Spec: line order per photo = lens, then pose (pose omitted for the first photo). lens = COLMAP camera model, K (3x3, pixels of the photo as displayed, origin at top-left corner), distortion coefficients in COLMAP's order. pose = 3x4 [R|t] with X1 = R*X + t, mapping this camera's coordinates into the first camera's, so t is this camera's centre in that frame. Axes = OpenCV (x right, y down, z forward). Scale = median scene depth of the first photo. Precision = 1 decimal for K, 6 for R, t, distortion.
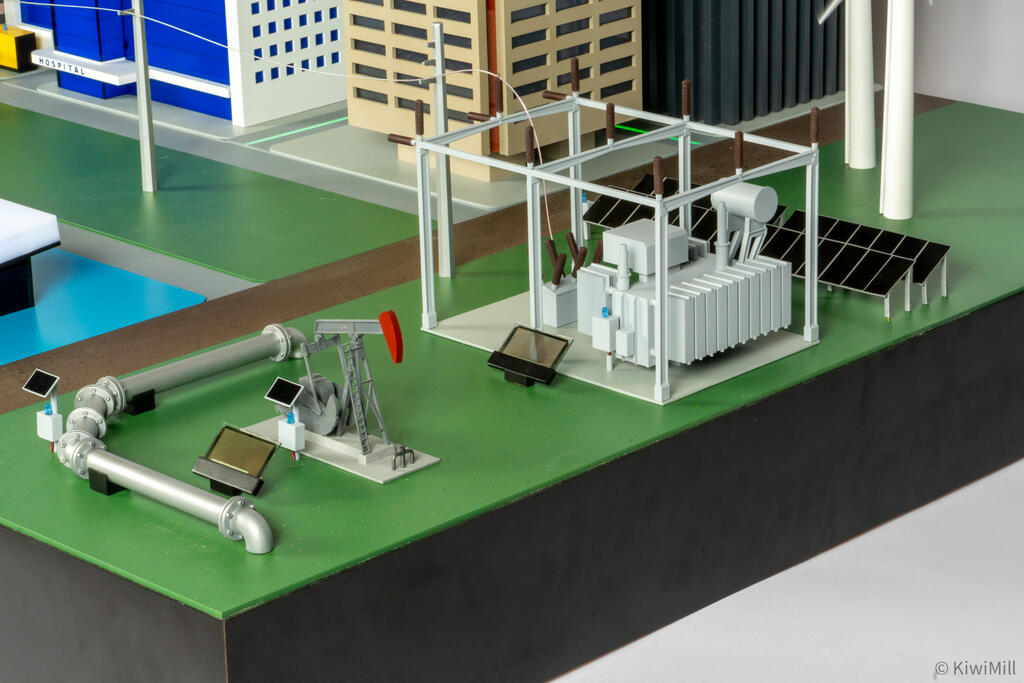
lens RADIAL K [[2891.8, 0, 512.0], [0, 2891.8, 341.5], [0, 0, 1]] dist [0.079936, 0.641453]
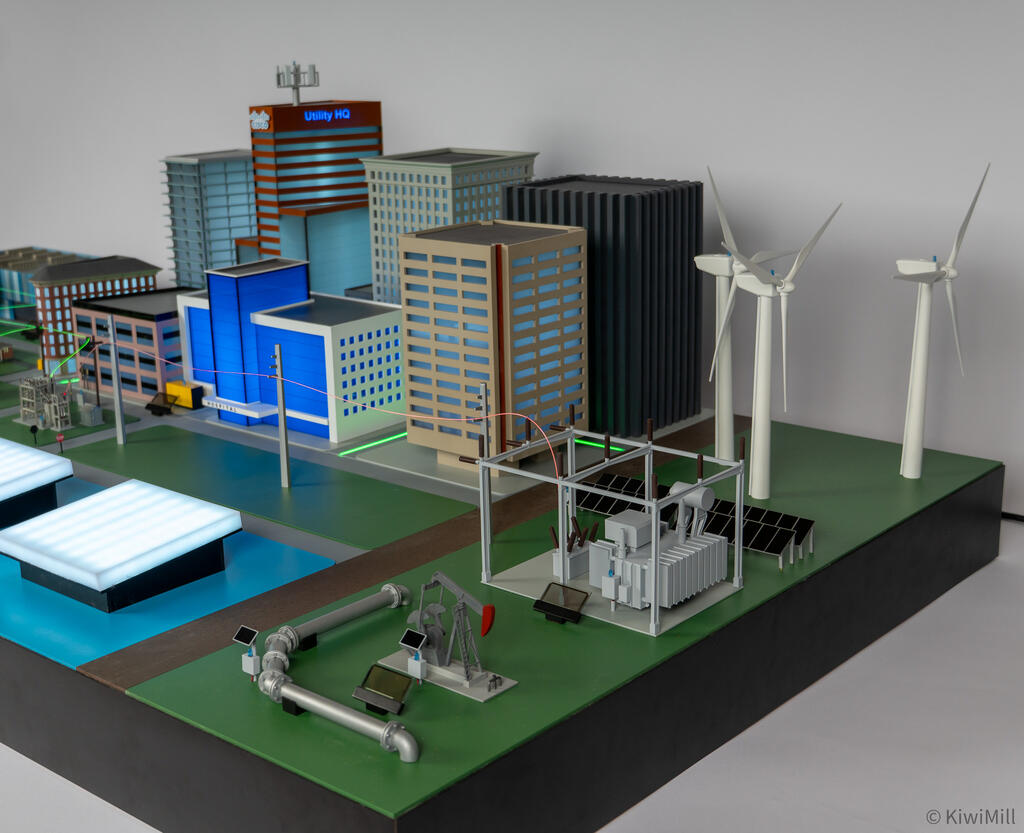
lens RADIAL K [[1476.8, 0, 474.2], [0, 1476.8, 418.5], [0, 0, 1]] dist [0.027357, -0.004415]
pose [[0.998424, -0.015696, 0.053888, -0.078527], [0.019339, 0.997514, -0.067760, -0.039245], [-0.052690, 0.068695, 0.996245, 0.218783]]
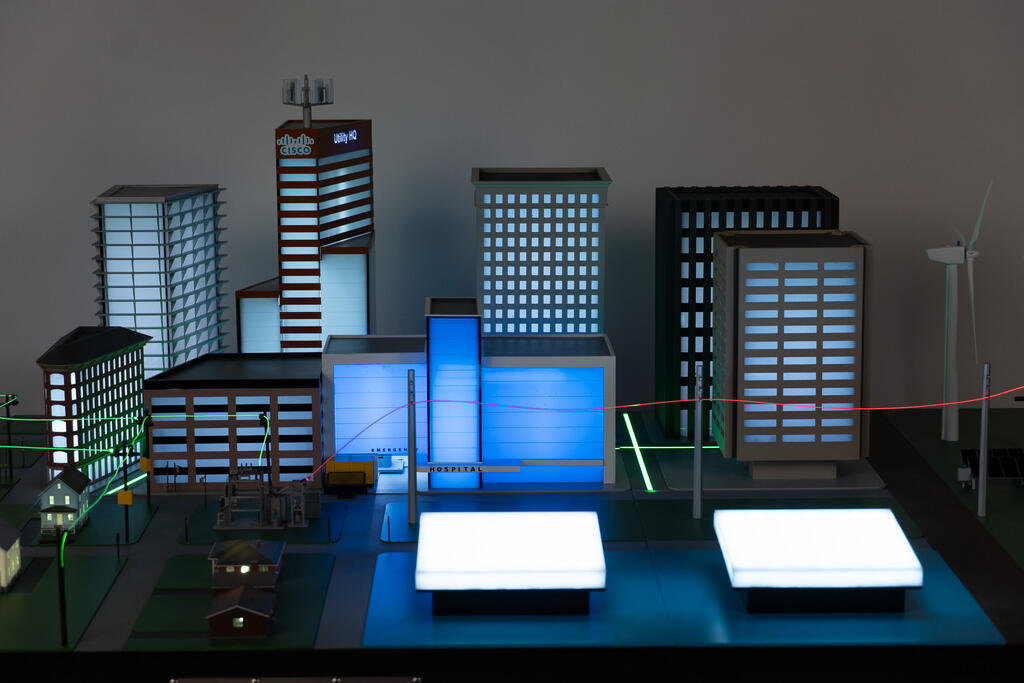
lens RADIAL K [[2126.2, 0, 512.0], [0, 2126.2, 341.5], [0, 0, 1]] dist [0.058480, 0.124605]
pose [[0.696665, -0.100961, 0.710257, -1.173361], [0.222891, 0.971512, -0.080527, -0.089641], [-0.681893, 0.214410, 0.699321, 0.332786]]
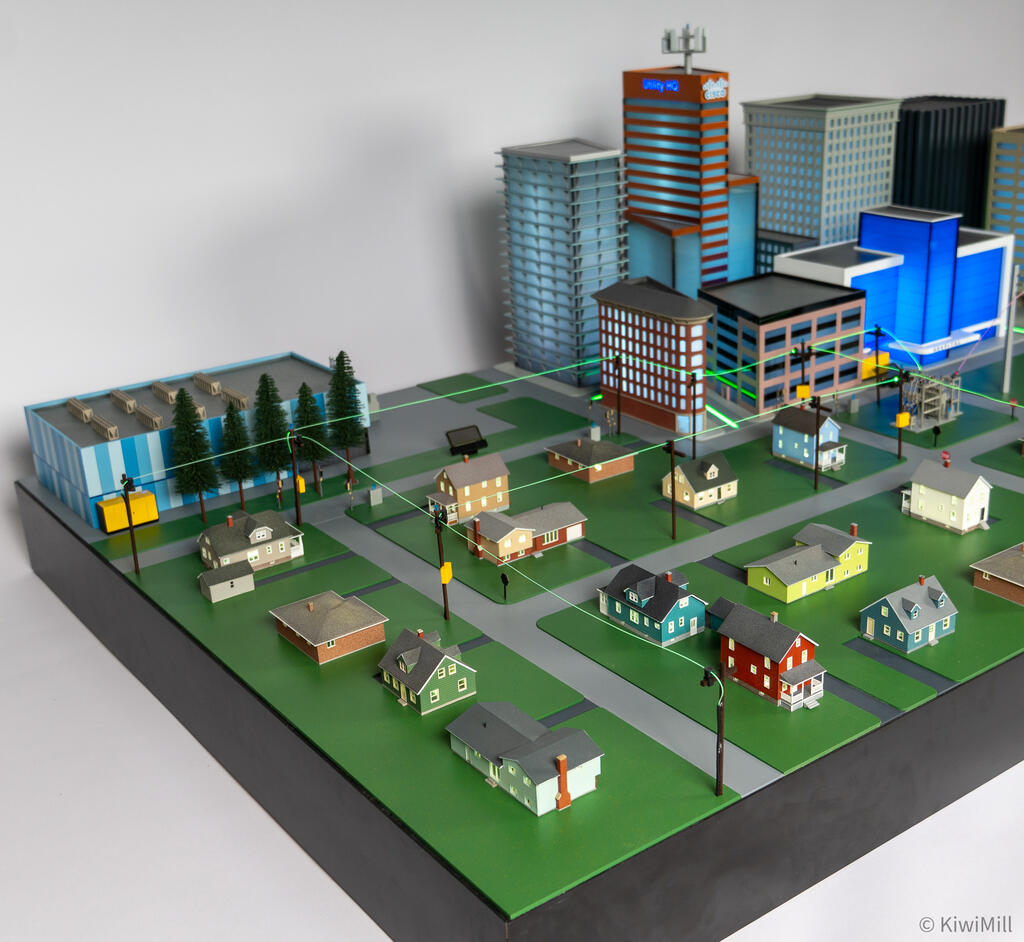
lens RADIAL K [[1316.6, 0, 574.2], [0, 1316.6, 501.7], [0, 0, 1]] dist [0.010889, 0.006451]
pose [[0.129337, -0.353019, 0.926634, -1.280981], [0.357010, 0.888393, 0.288620, -0.432383], [-0.925103, 0.293488, 0.240933, 1.416973]]
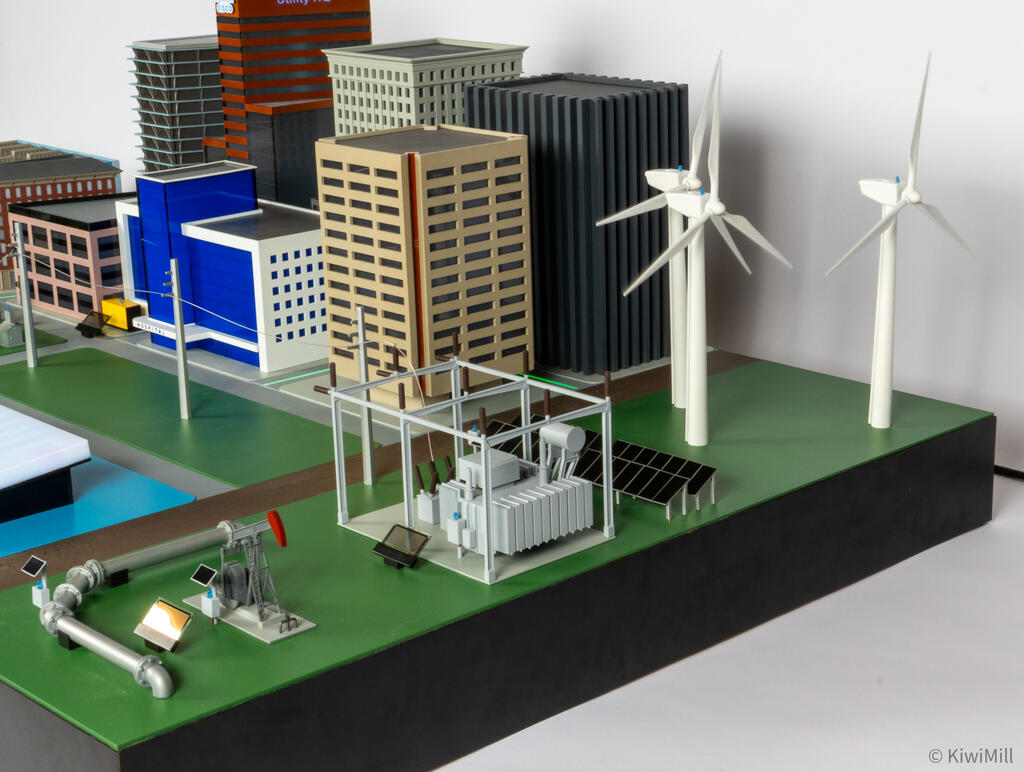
lens RADIAL K [[1868.9, 0, 620.3], [0, 1868.9, 383.6], [0, 0, 1]] dist [-0.009994, 0.141590]
pose [[0.999946, 0.010372, -0.000346, 0.109139], [-0.010375, 0.998386, -0.055844, -0.023930], [-0.000234, 0.055845, 0.998439, 0.091872]]
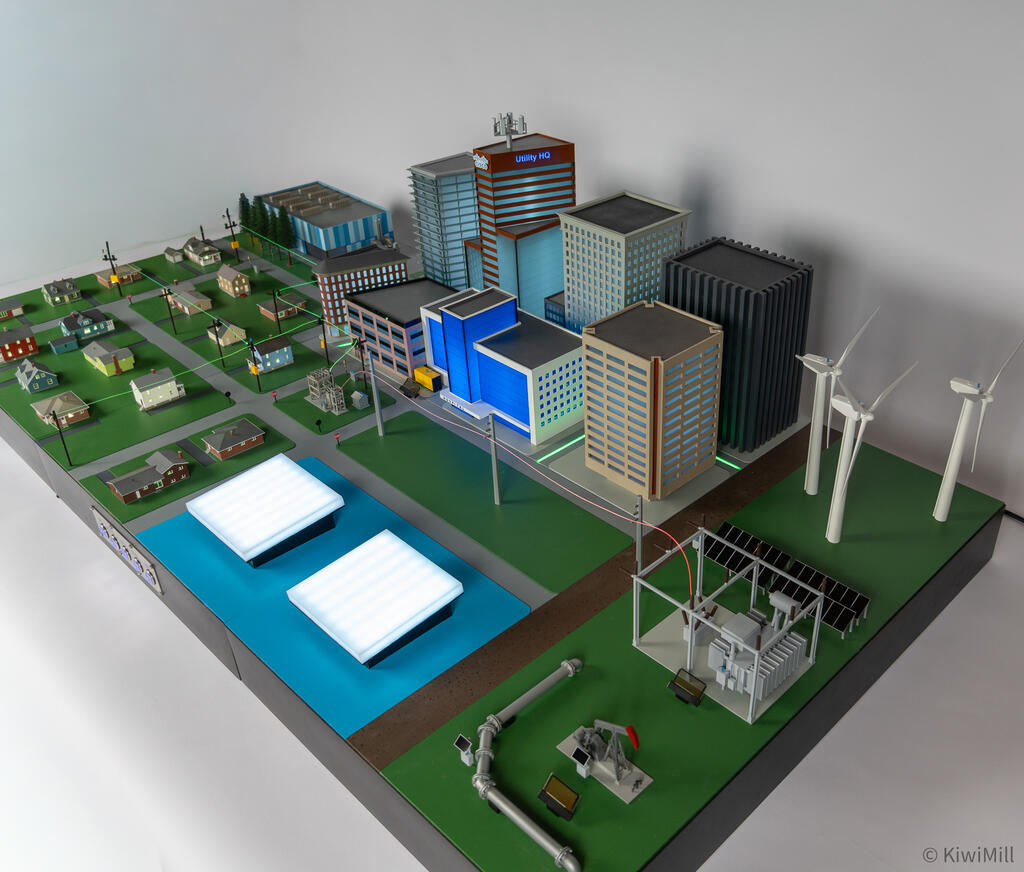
lens RADIAL K [[963.1, 0, 652.9], [0, 963.1, 435.0], [0, 0, 1]] dist [-0.004058, -0.004653]
pose [[0.997573, 0.007926, 0.069179, -0.069733], [-0.023636, 0.973056, 0.229353, -0.336326], [-0.065497, -0.230432, 0.970882, 0.340134]]
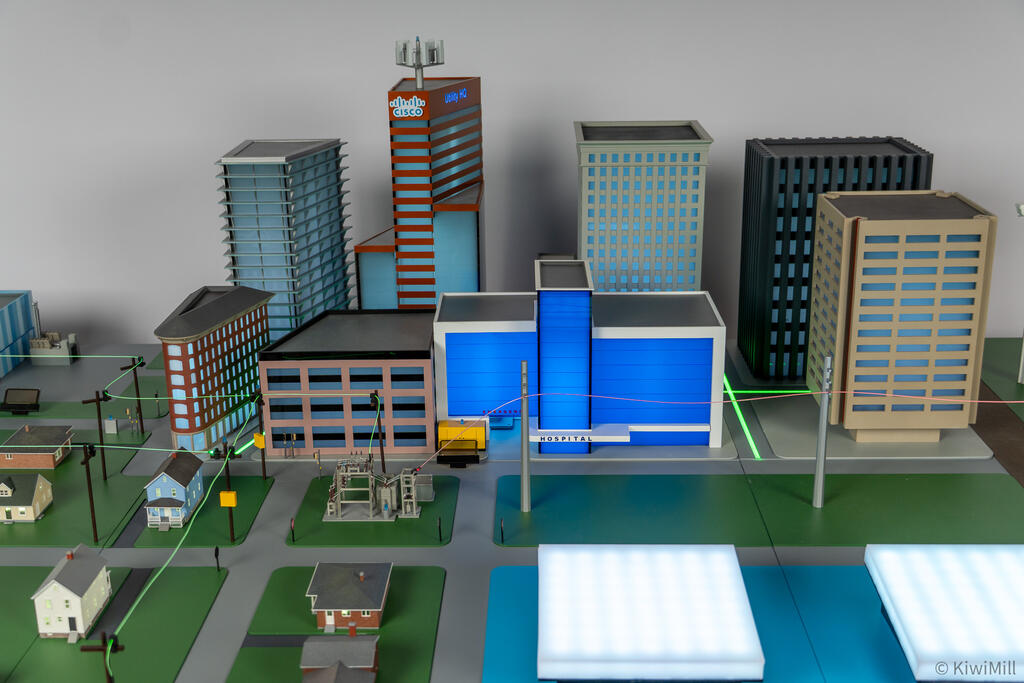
lens RADIAL K [[1218.8, 0, 512.0], [0, 1218.8, 341.5], [0, 0, 1]] dist [0.020341, 0.002846]
pose [[0.724026, -0.198999, 0.660443, -0.763055], [0.223089, 0.973577, 0.048783, -0.240195], [-0.652700, 0.112018, 0.749290, 0.762635]]
